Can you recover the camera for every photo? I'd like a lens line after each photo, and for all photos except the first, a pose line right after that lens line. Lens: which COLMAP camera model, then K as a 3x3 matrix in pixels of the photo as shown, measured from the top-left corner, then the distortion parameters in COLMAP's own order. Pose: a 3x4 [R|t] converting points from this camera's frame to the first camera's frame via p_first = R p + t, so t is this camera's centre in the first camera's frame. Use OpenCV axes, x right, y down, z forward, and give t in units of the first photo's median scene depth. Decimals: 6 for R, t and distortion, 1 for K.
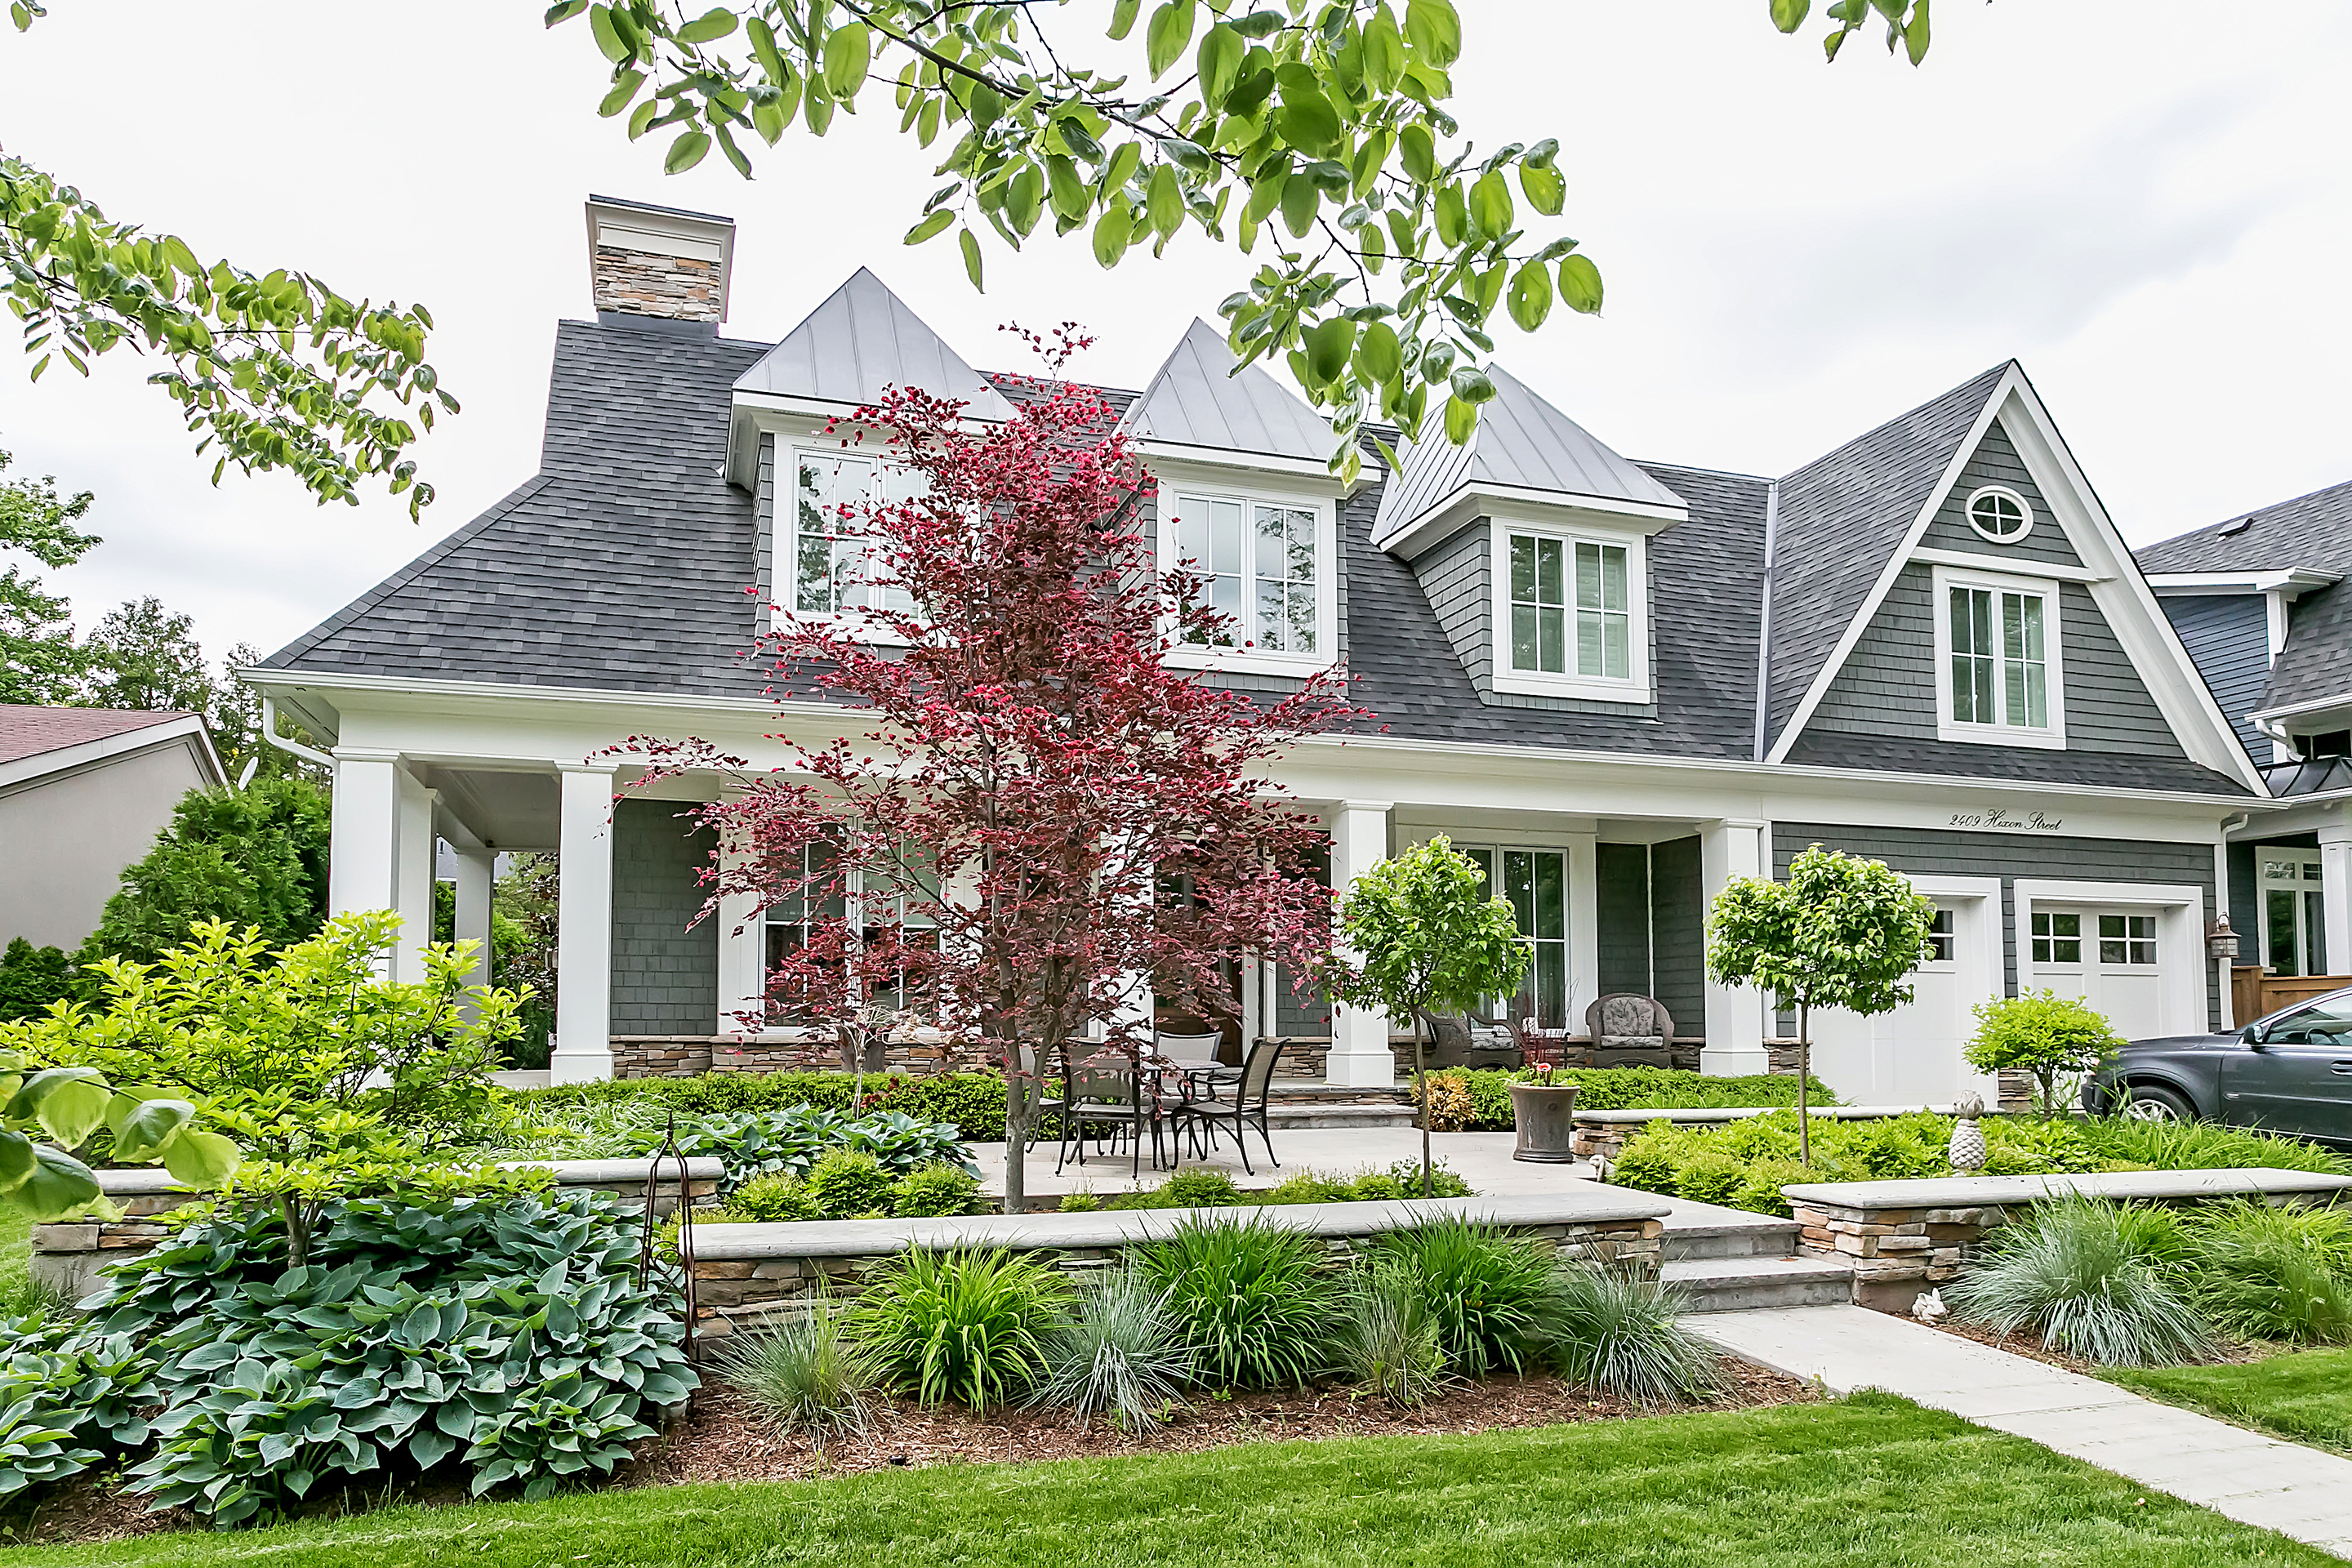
lens RADIAL K [[1463.9, 0, 1172.2], [0, 1463.9, 946.9], [0, 0, 1]] dist [0.001426, 0.001168]
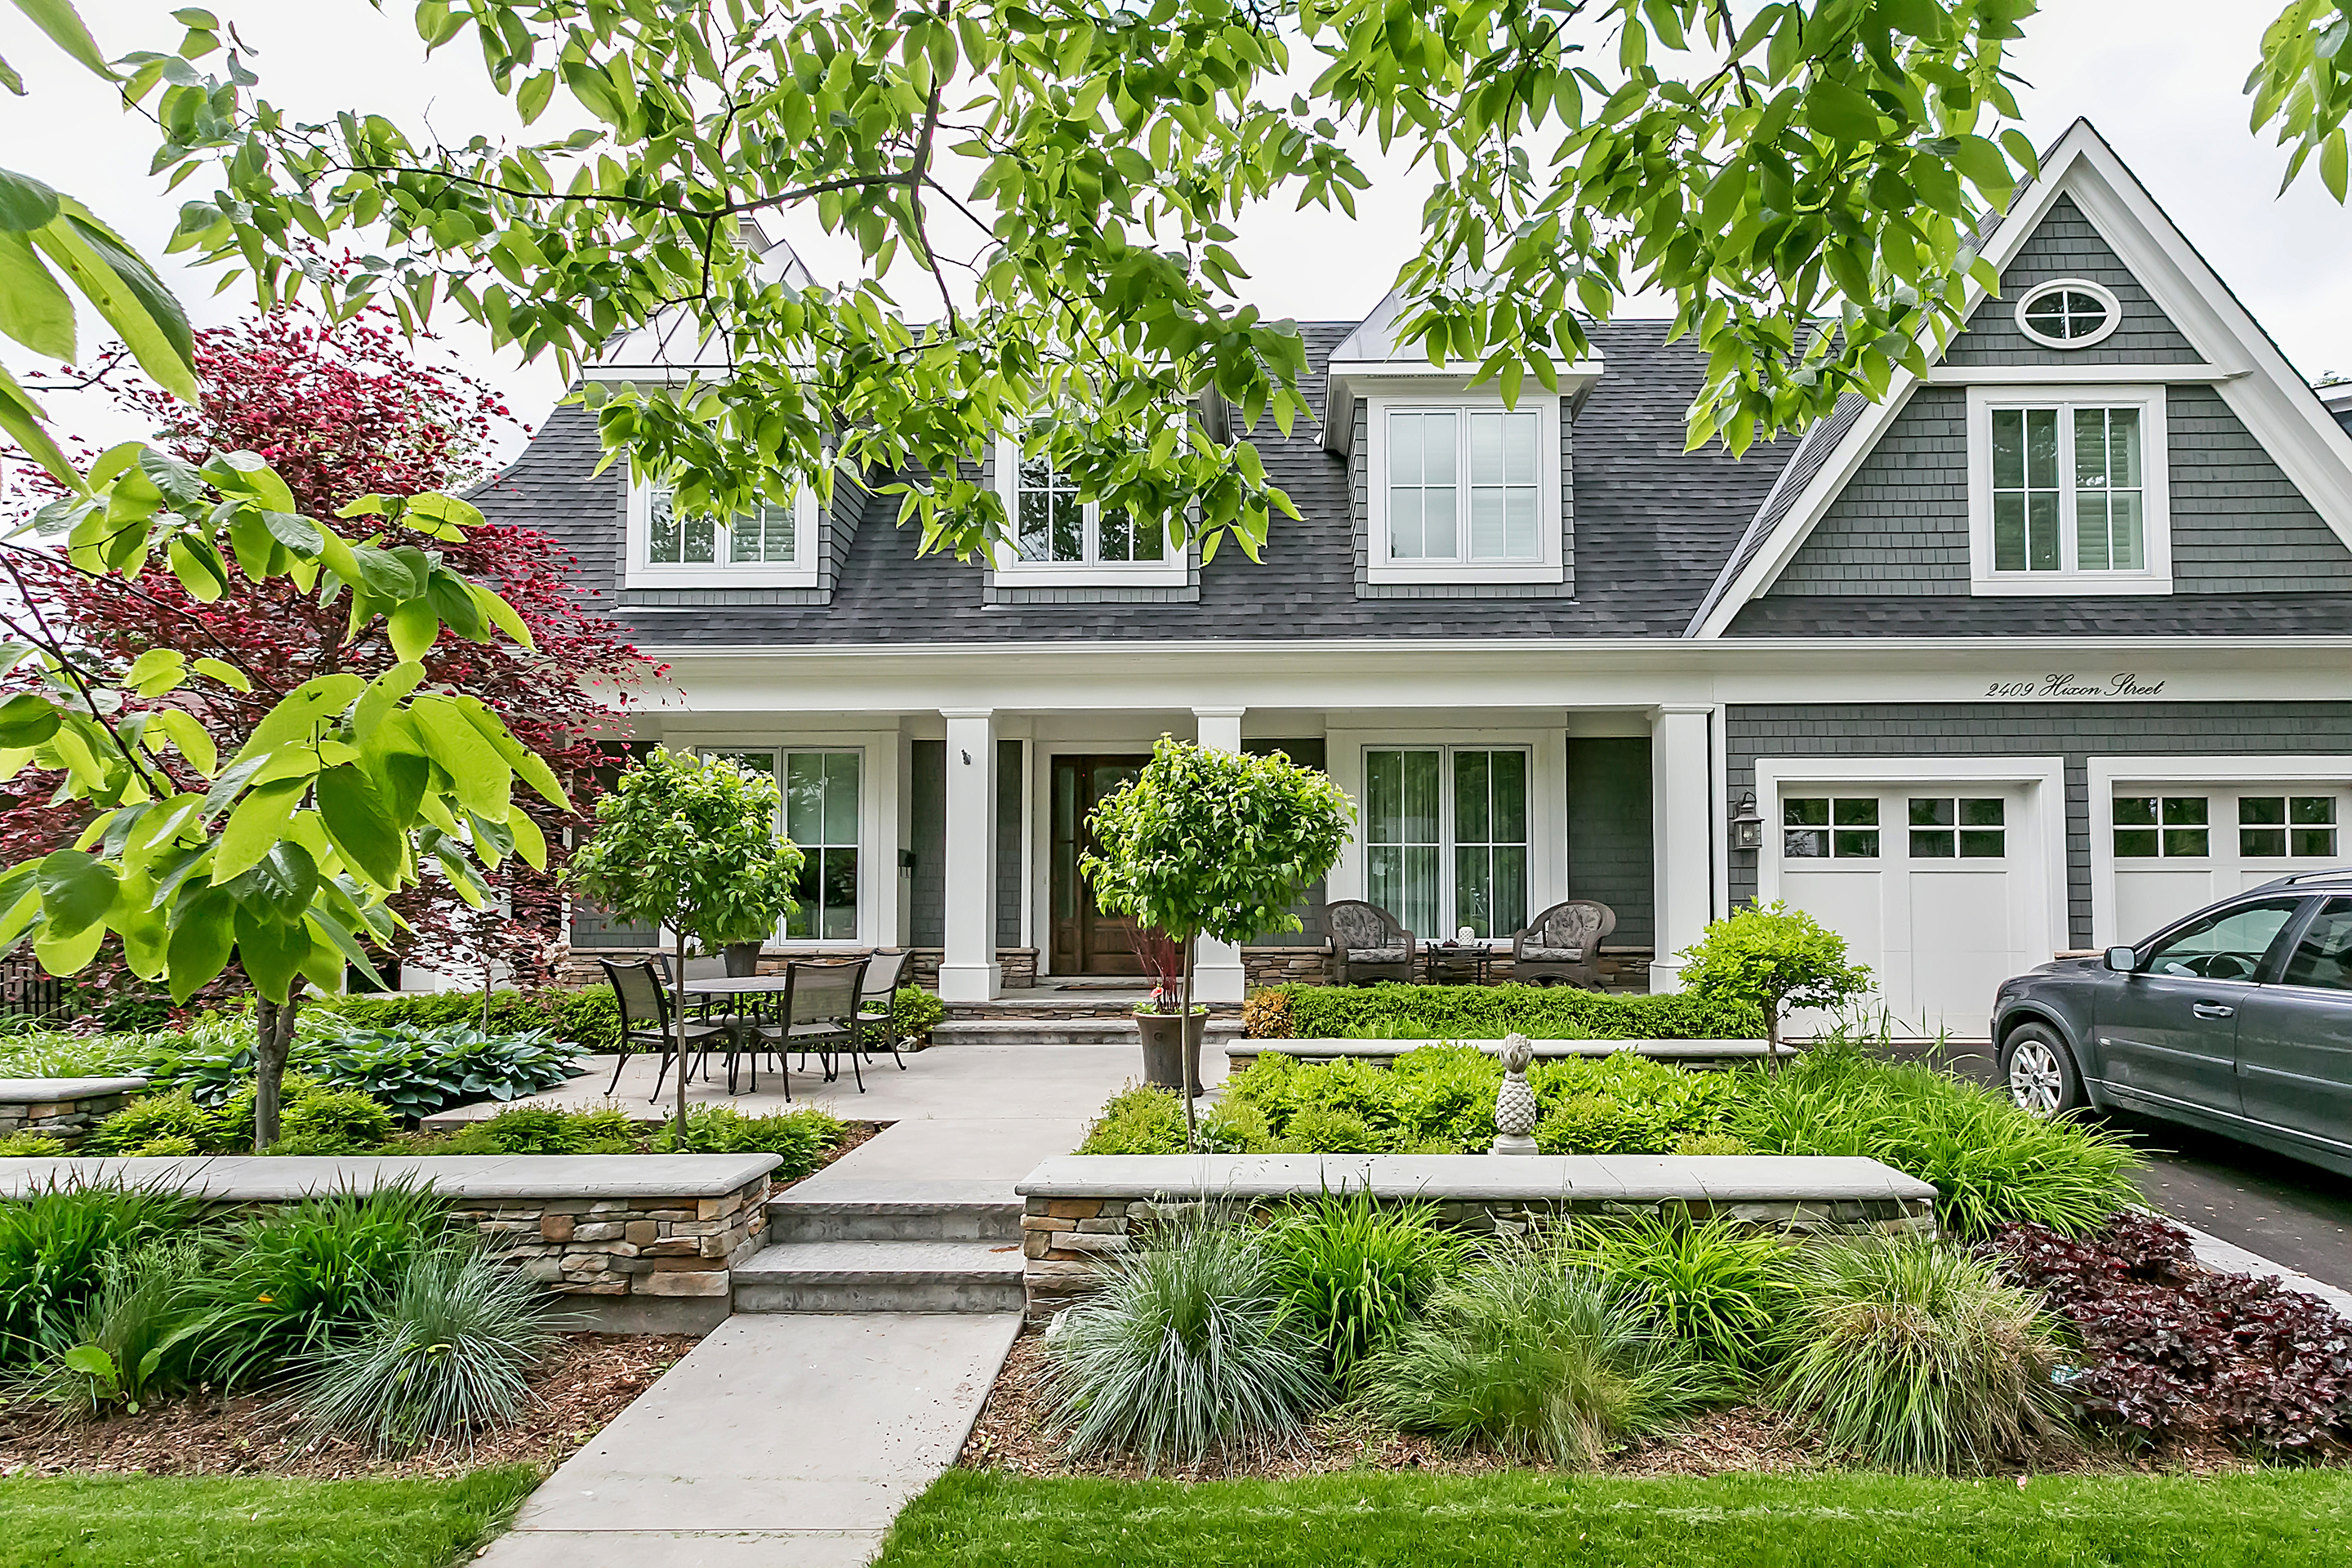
lens RADIAL K [[1269.1, 0, 1247.7], [0, 1269.1, 868.4], [0, 0, 1]] dist [0.004560, 0.001163]
pose [[0.947109, -0.014850, -0.320568, 0.385173], [0.019735, 0.999733, 0.011996, -0.002104], [0.320304, -0.017688, 0.947150, 0.186661]]
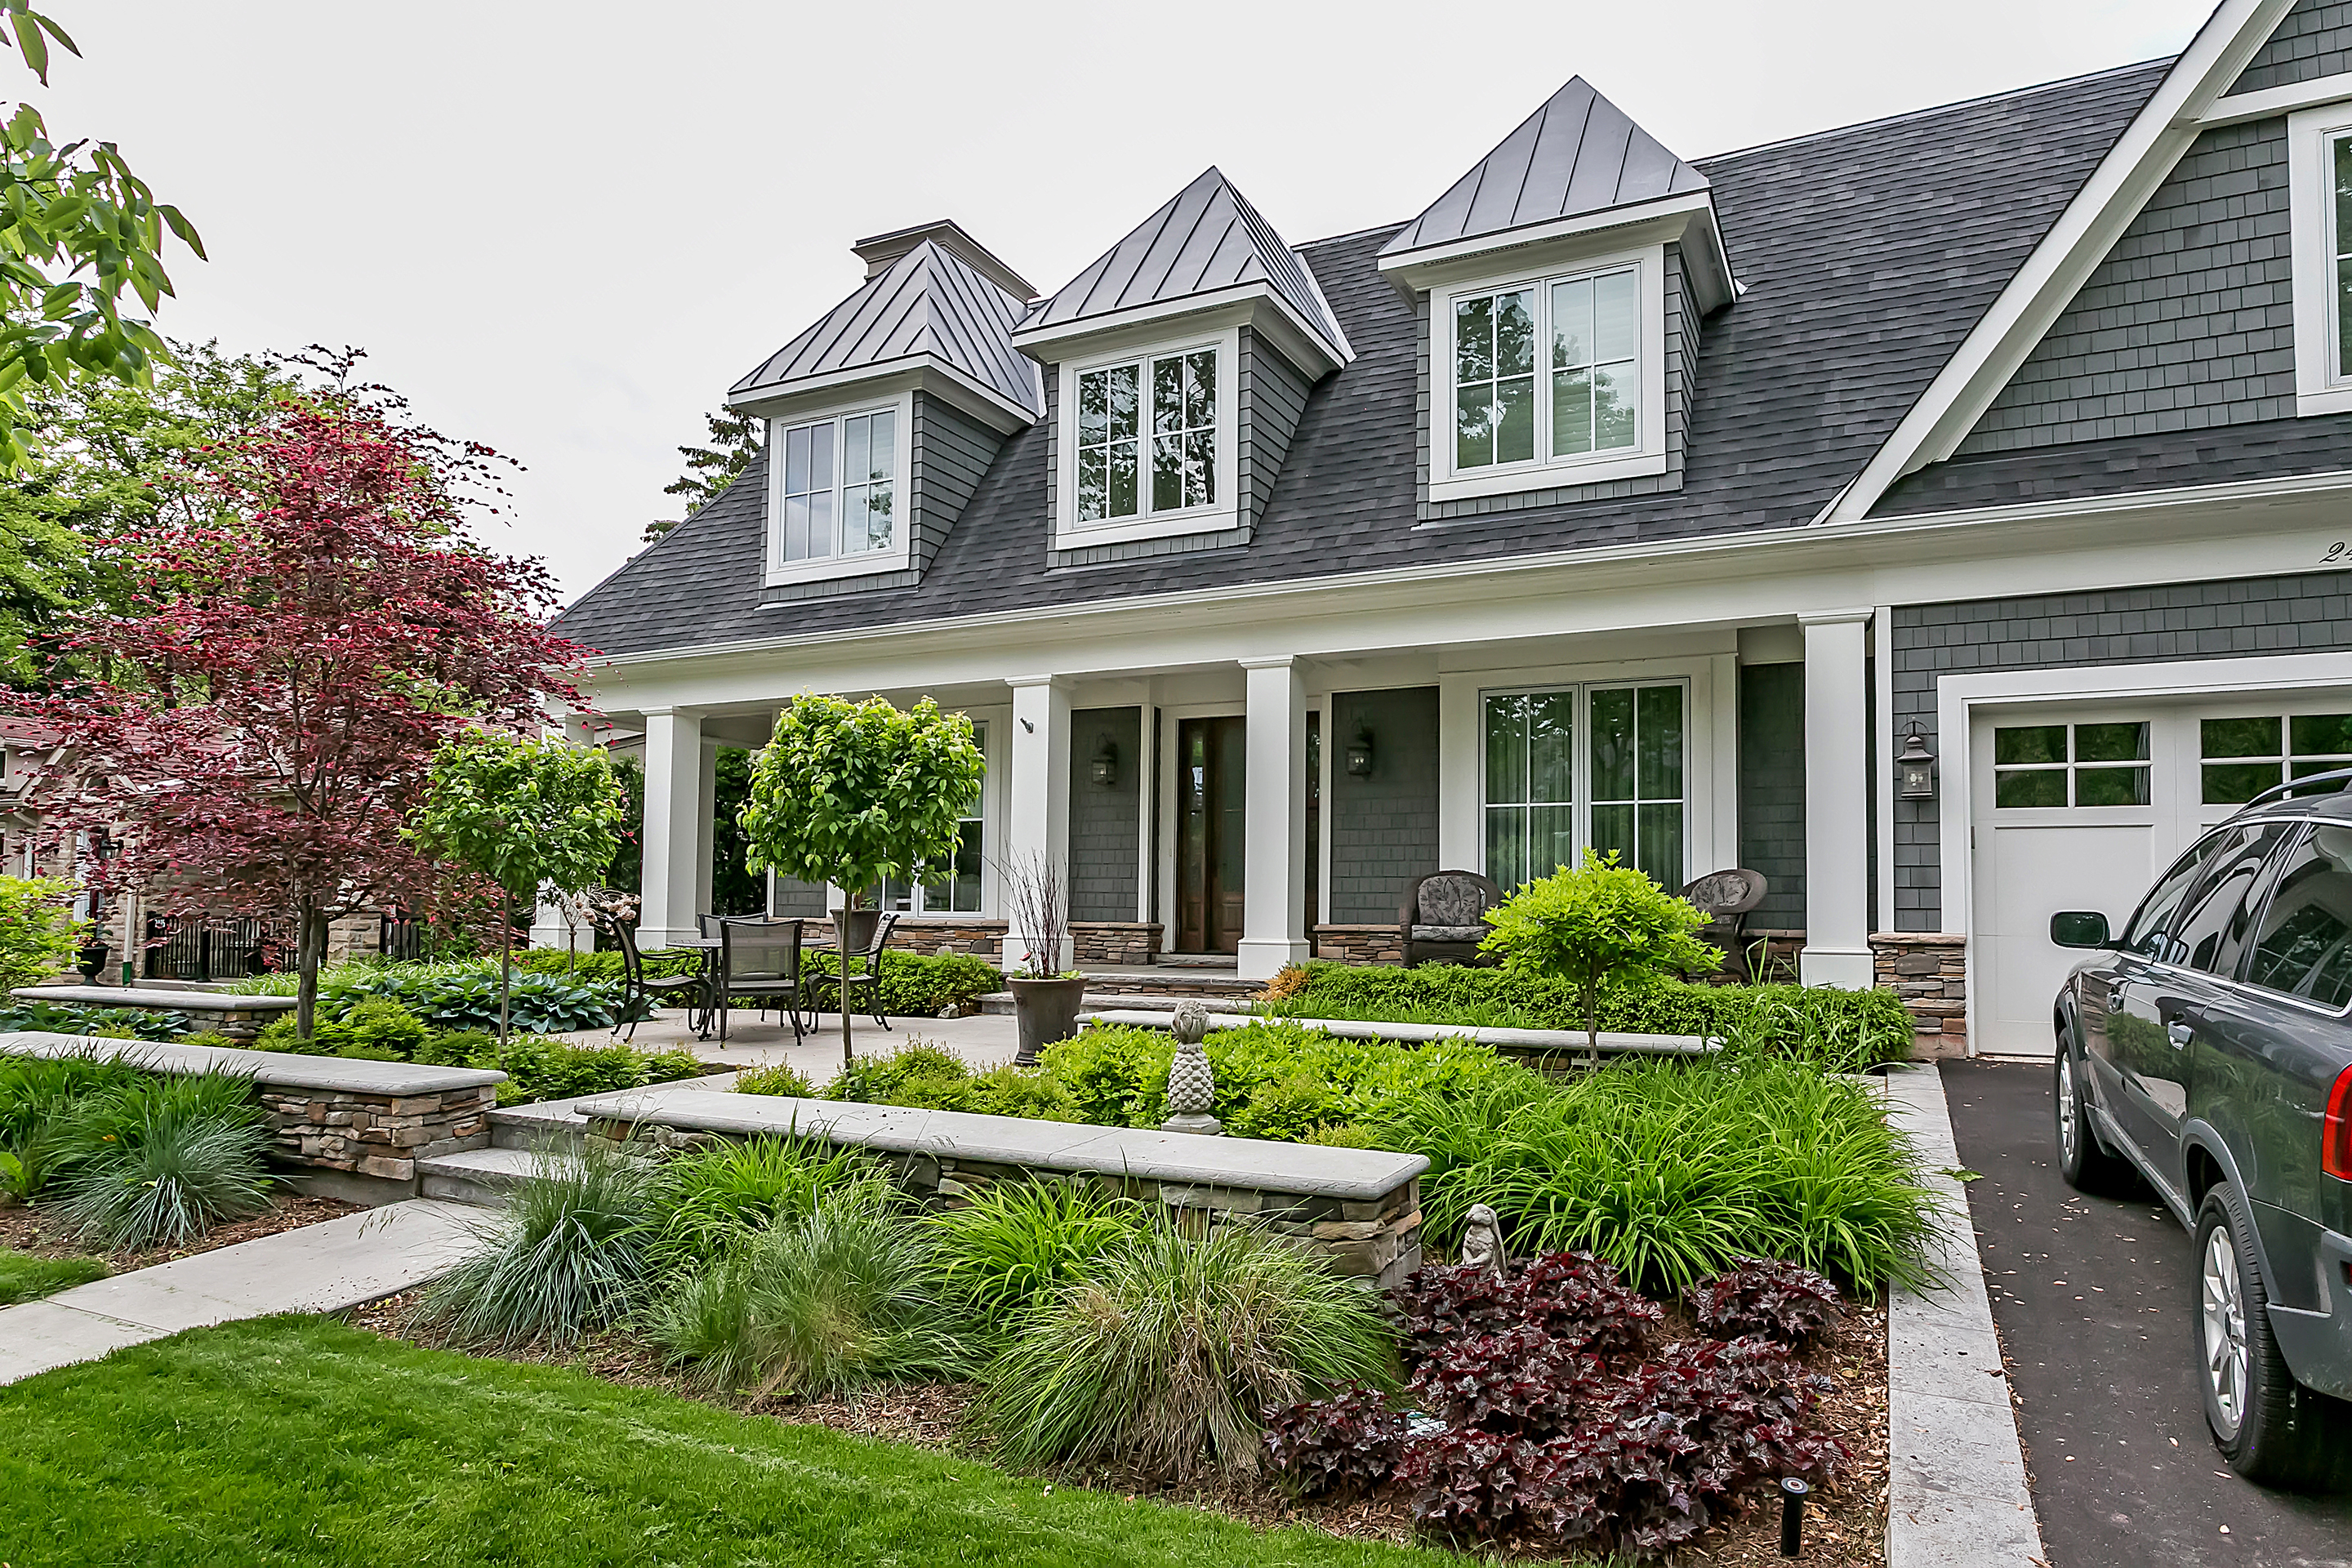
lens RADIAL K [[1425.3, 0, 1170.6], [0, 1425.3, 838.8], [0, 0, 1]] dist [-0.009284, 0.003176]
pose [[0.705726, -0.030592, -0.707824, 0.638405], [0.029812, 0.999465, -0.013473, 0.018425], [0.707857, -0.011593, 0.706260, 0.316812]]
